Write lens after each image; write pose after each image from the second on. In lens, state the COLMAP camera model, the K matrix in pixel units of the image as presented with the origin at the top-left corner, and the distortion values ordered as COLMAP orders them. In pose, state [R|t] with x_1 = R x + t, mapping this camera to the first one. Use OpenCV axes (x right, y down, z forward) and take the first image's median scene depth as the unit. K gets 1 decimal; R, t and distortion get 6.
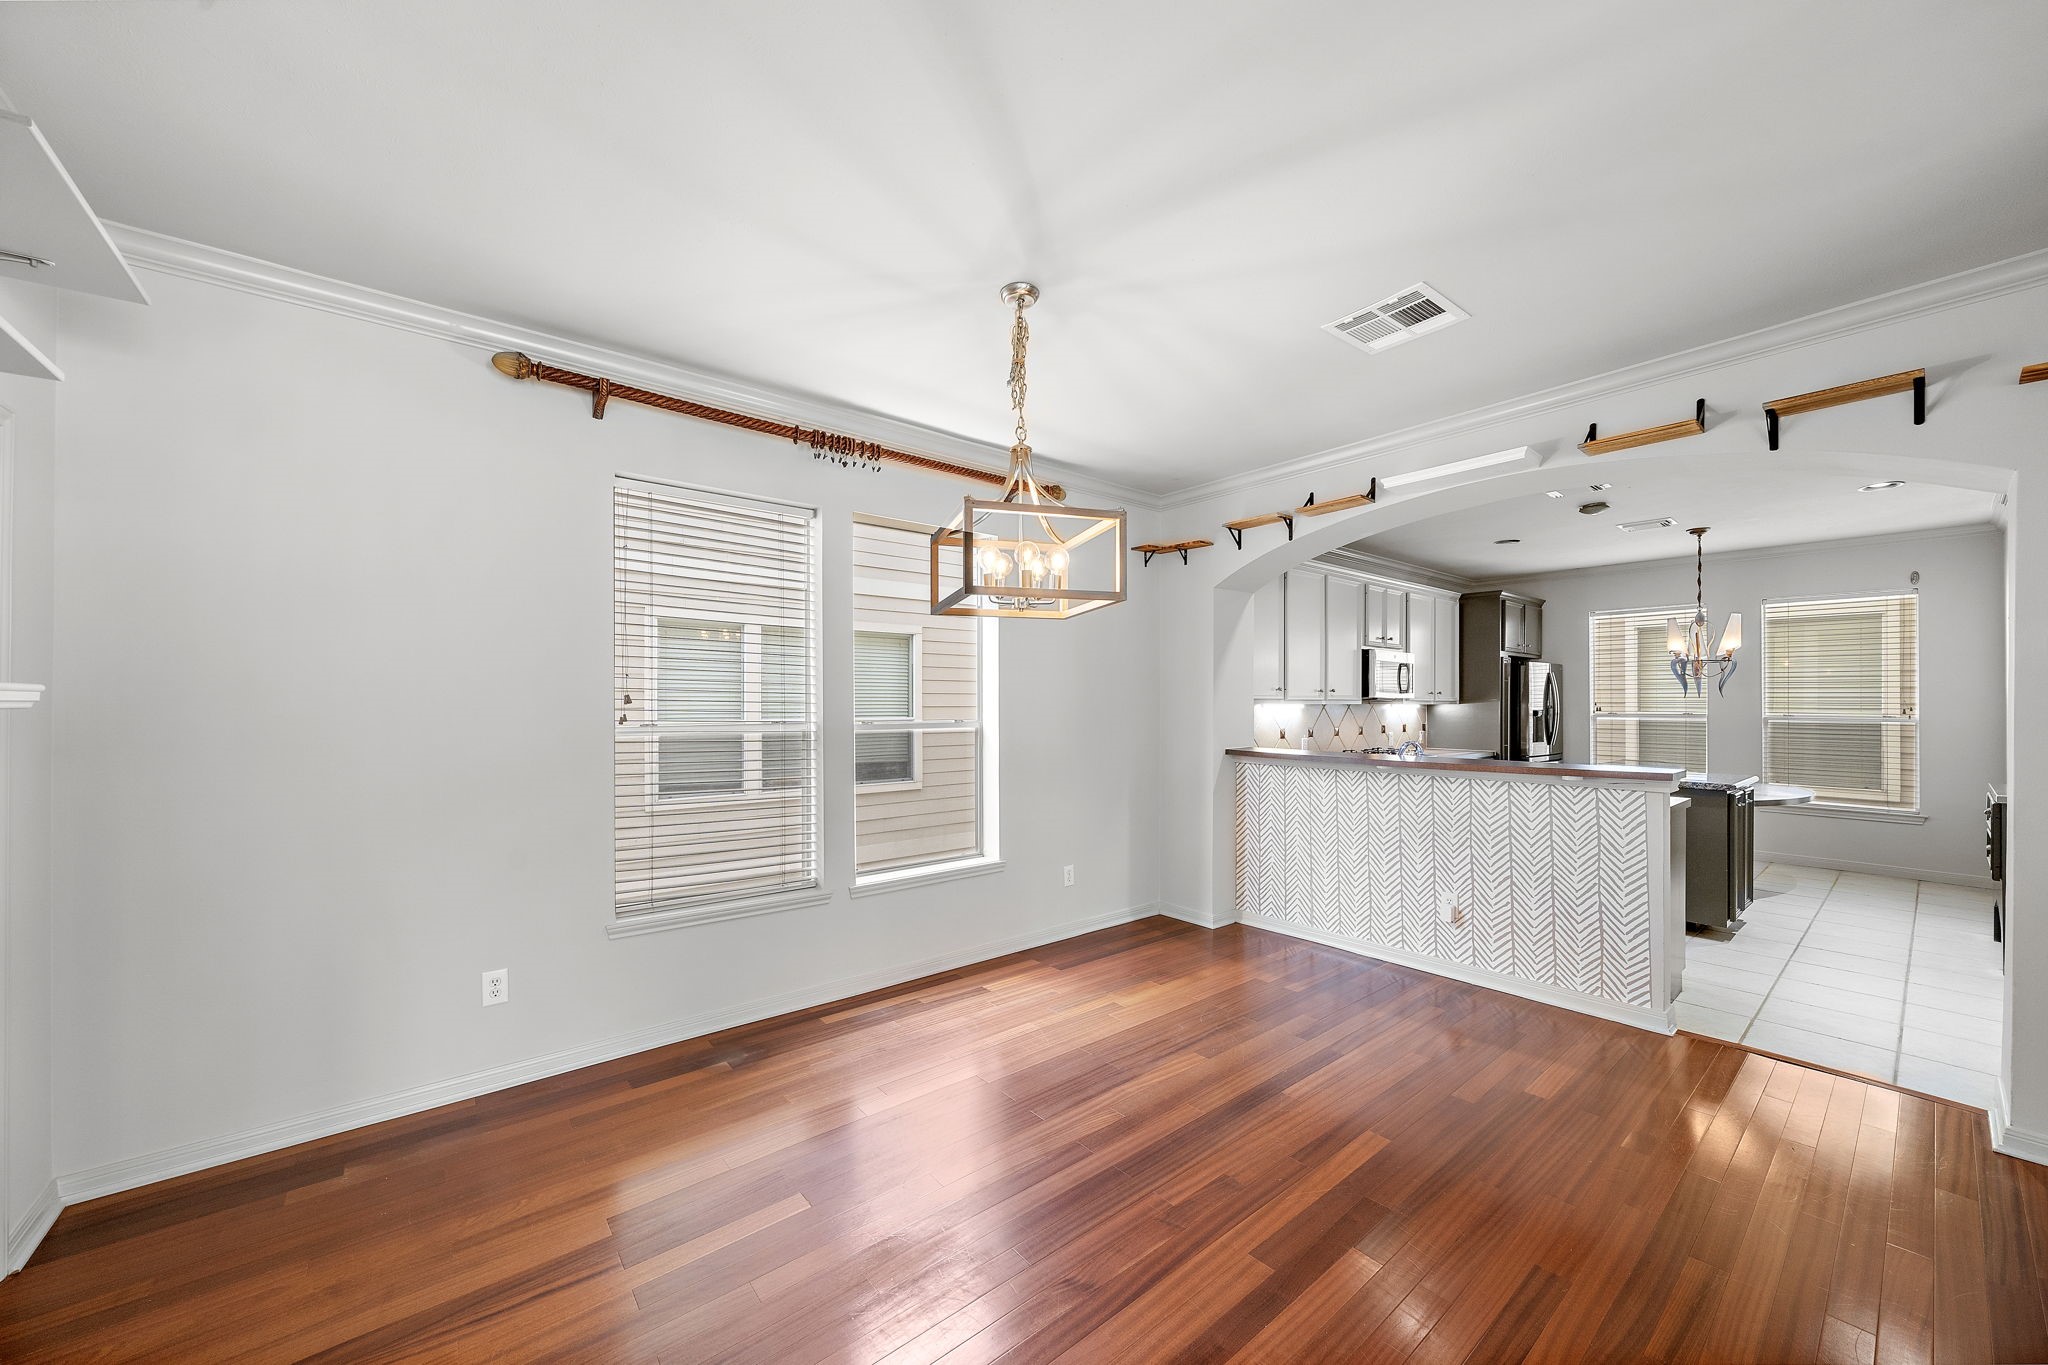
lens RADIAL K [[743.5, 0, 1011.7], [0, 743.5, 701.3], [0, 0, 1]] dist [0.000343, -0.000279]
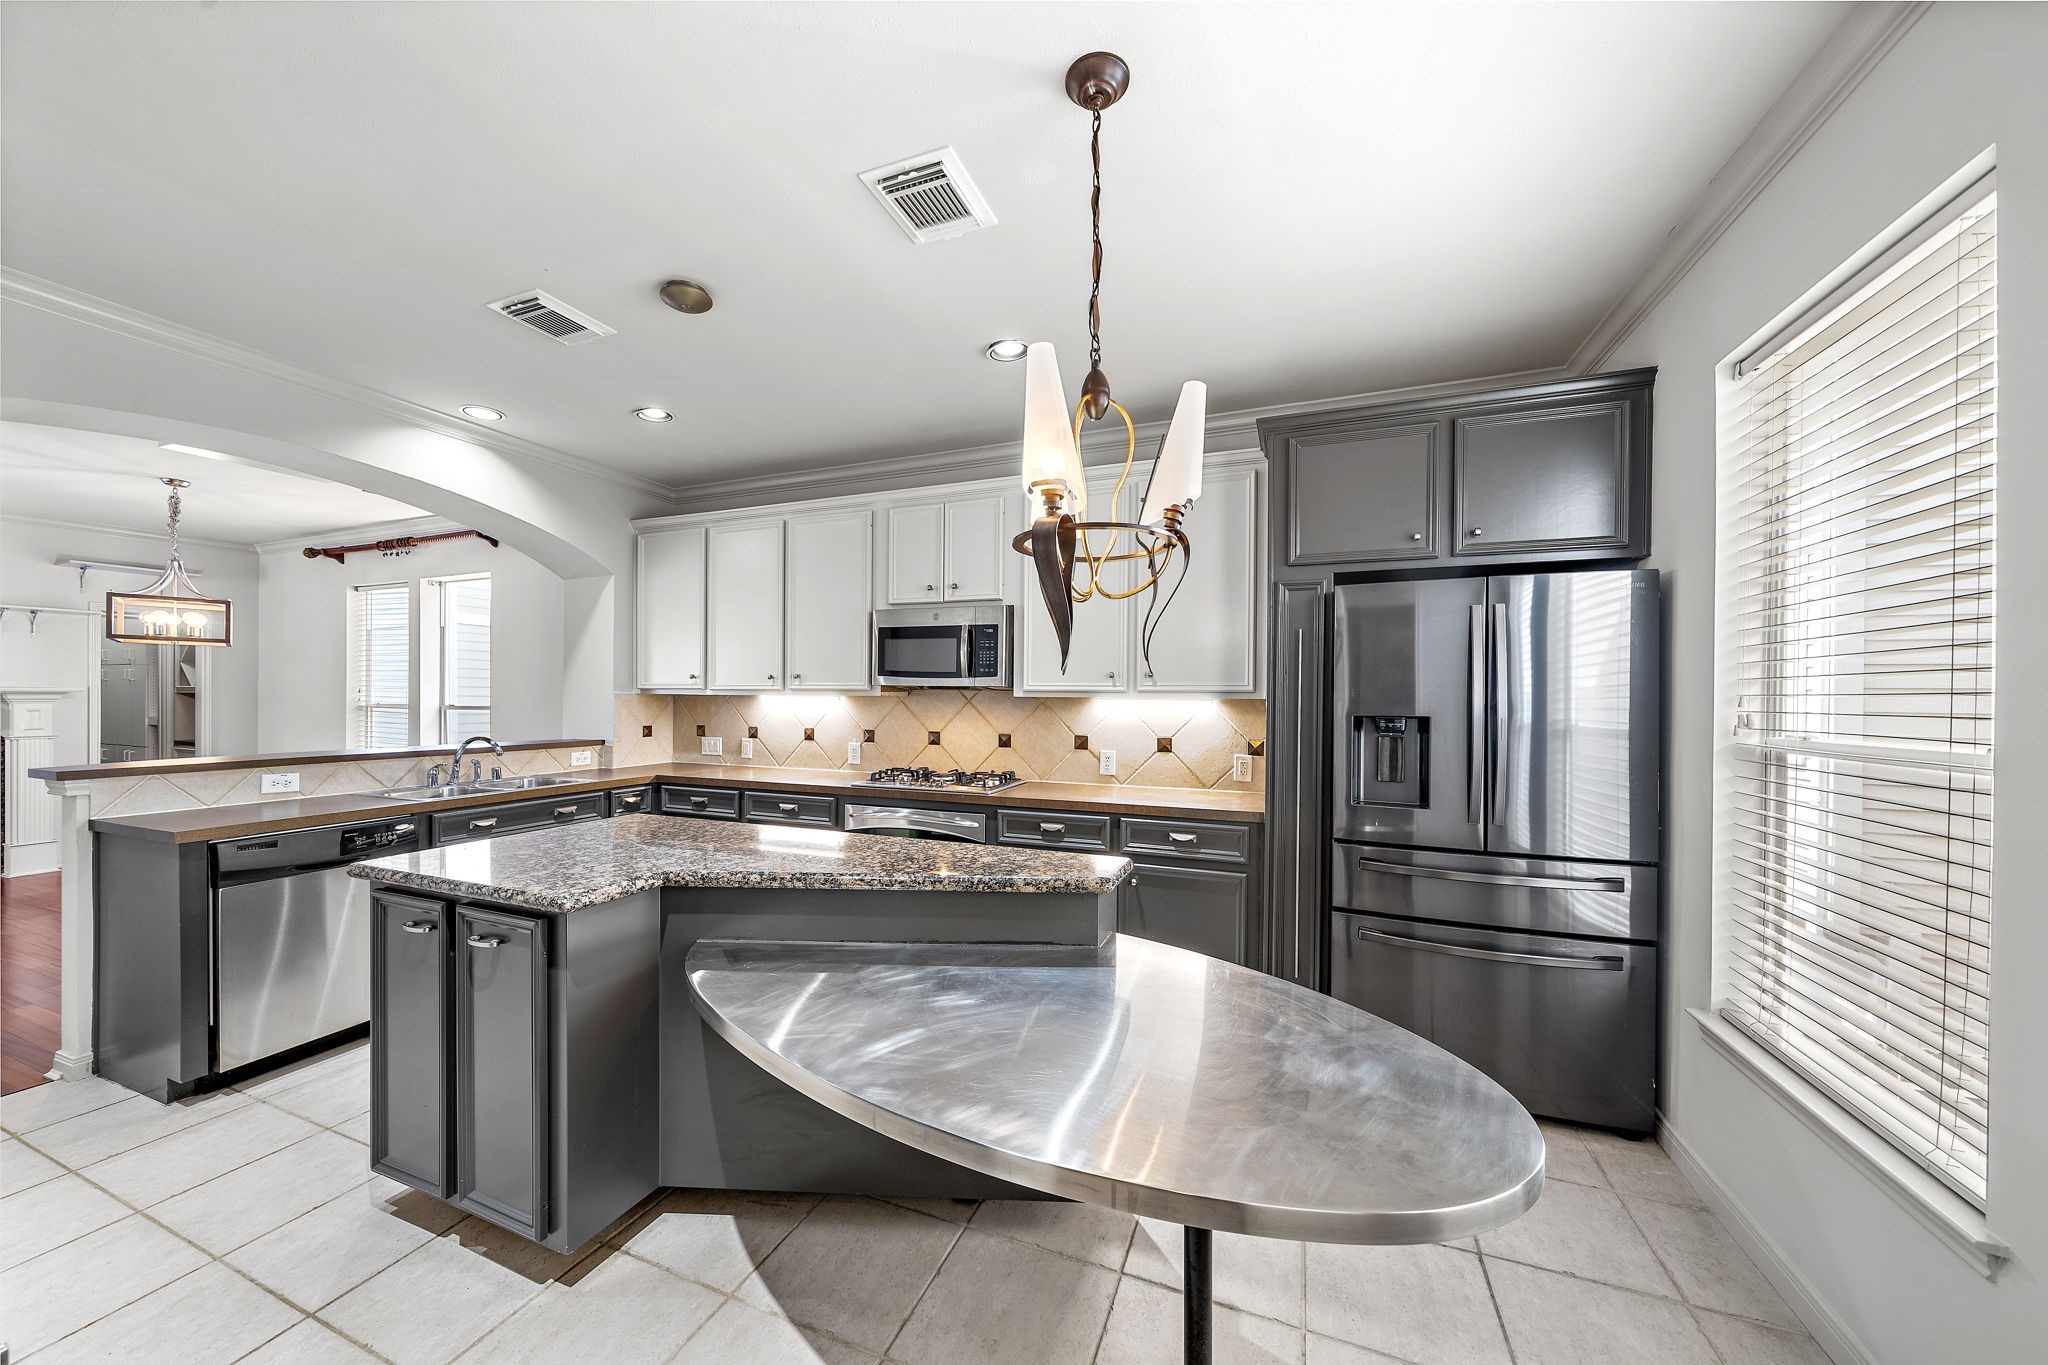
lens RADIAL K [[699.1, 0, 1023.1], [0, 699.1, 690.5], [0, 0, 1]] dist [-0.000934, 0.000223]
pose [[0.505496, 0.000049, -0.862829, 1.094283], [0.001145, 0.999999, 0.000727, -0.001732], [0.862828, -0.001355, 0.505496, 0.821512]]
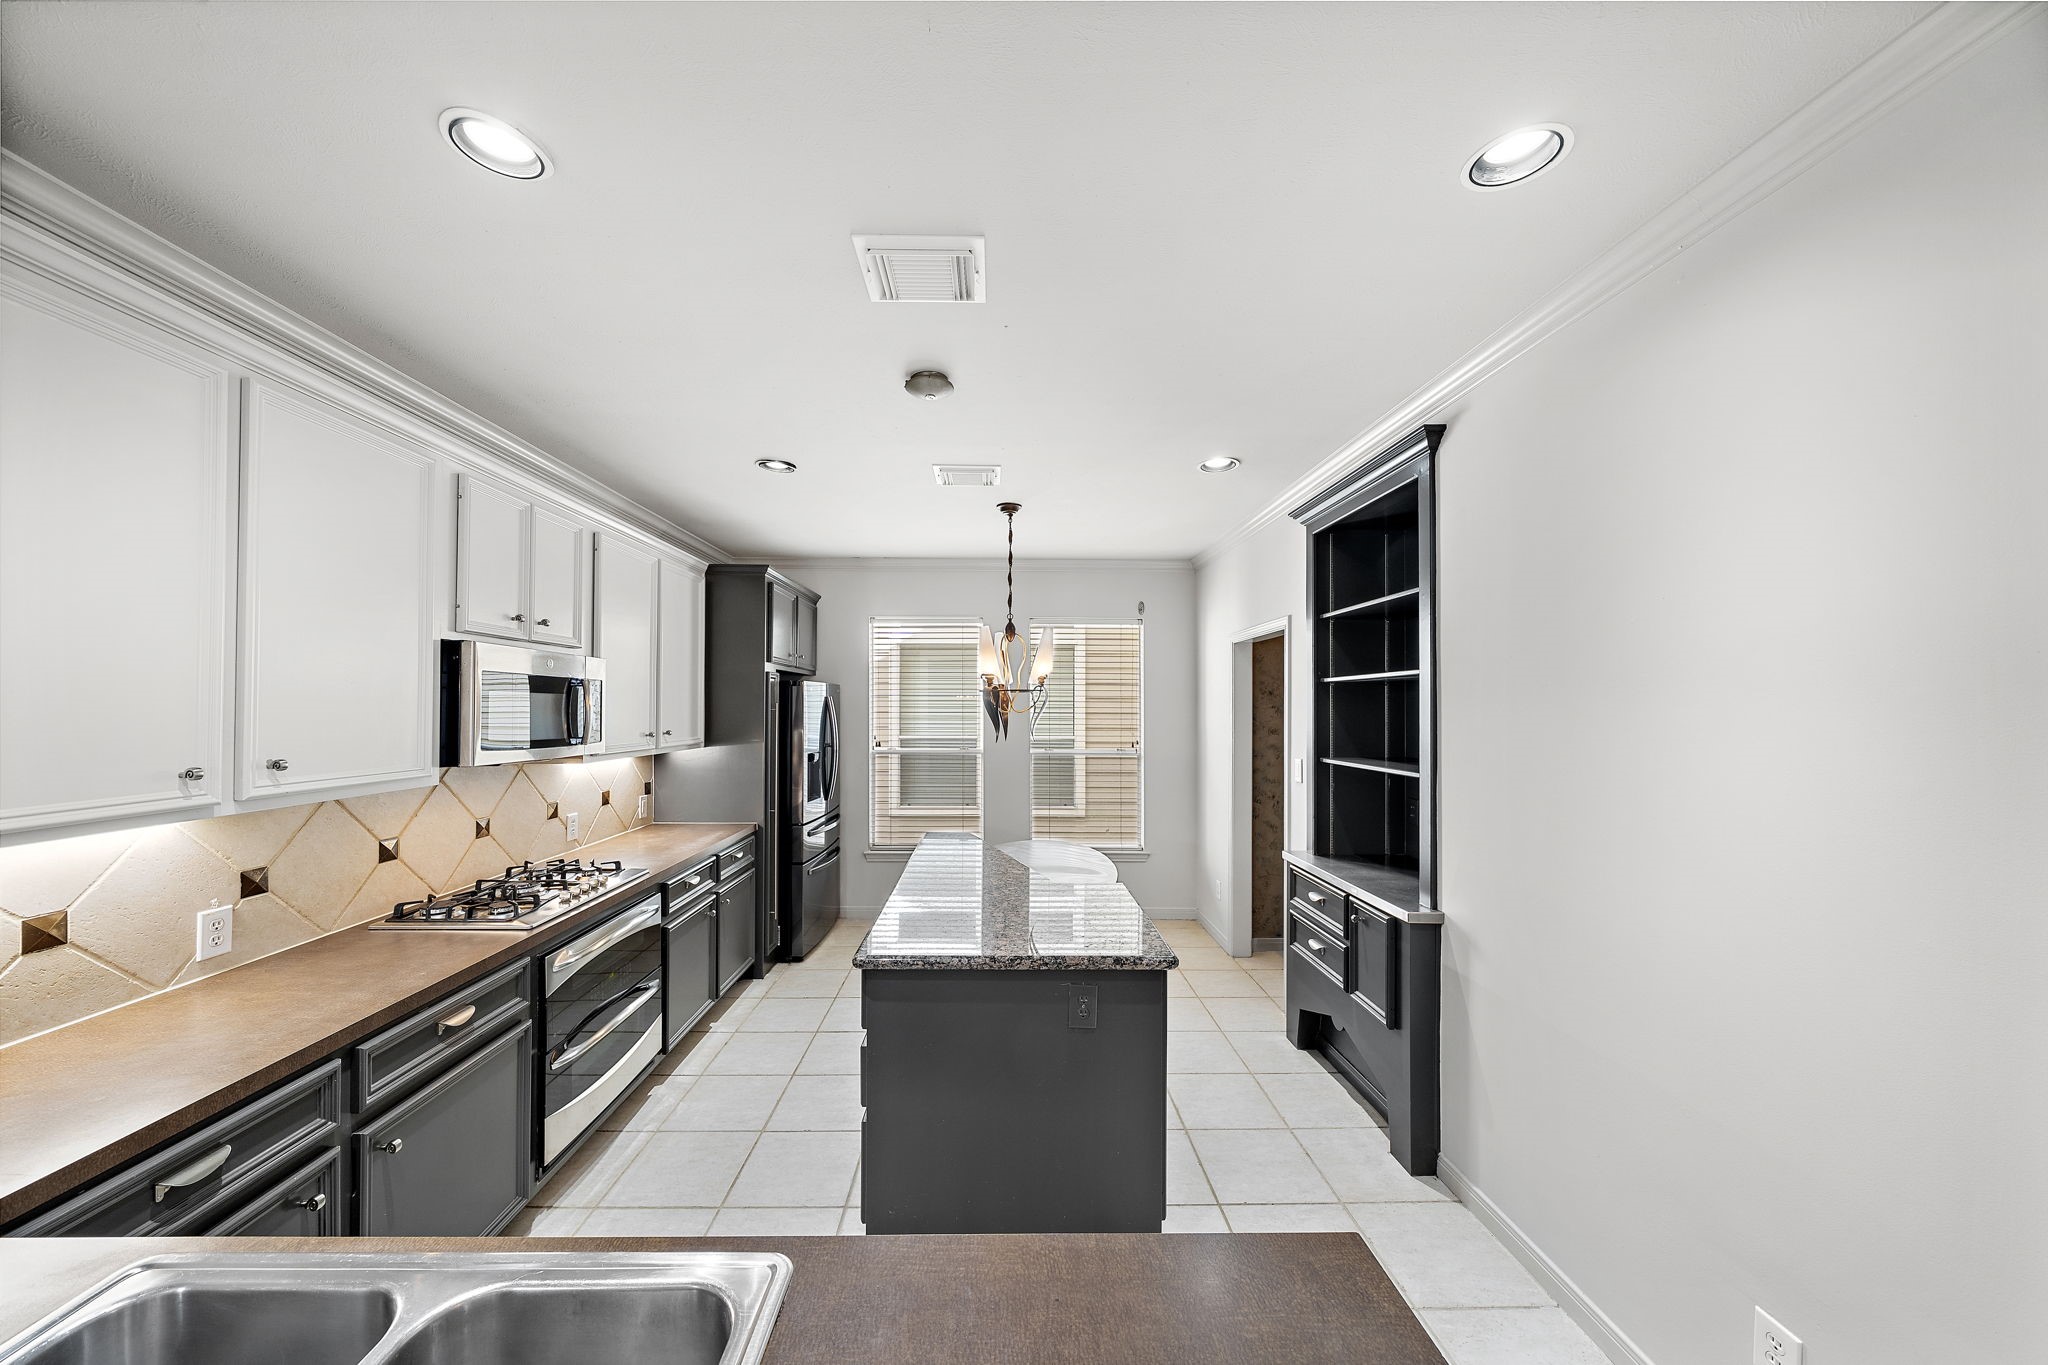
lens RADIAL K [[699.1, 0, 1005.1], [0, 699.1, 694.6], [0, 0, 1]] dist [-0.000934, 0.000223]
pose [[0.617015, 0.011252, 0.786871, 0.379099], [-0.000996, 0.999908, -0.013517, -0.038902], [-0.786950, 0.007556, 0.616970, 0.568082]]
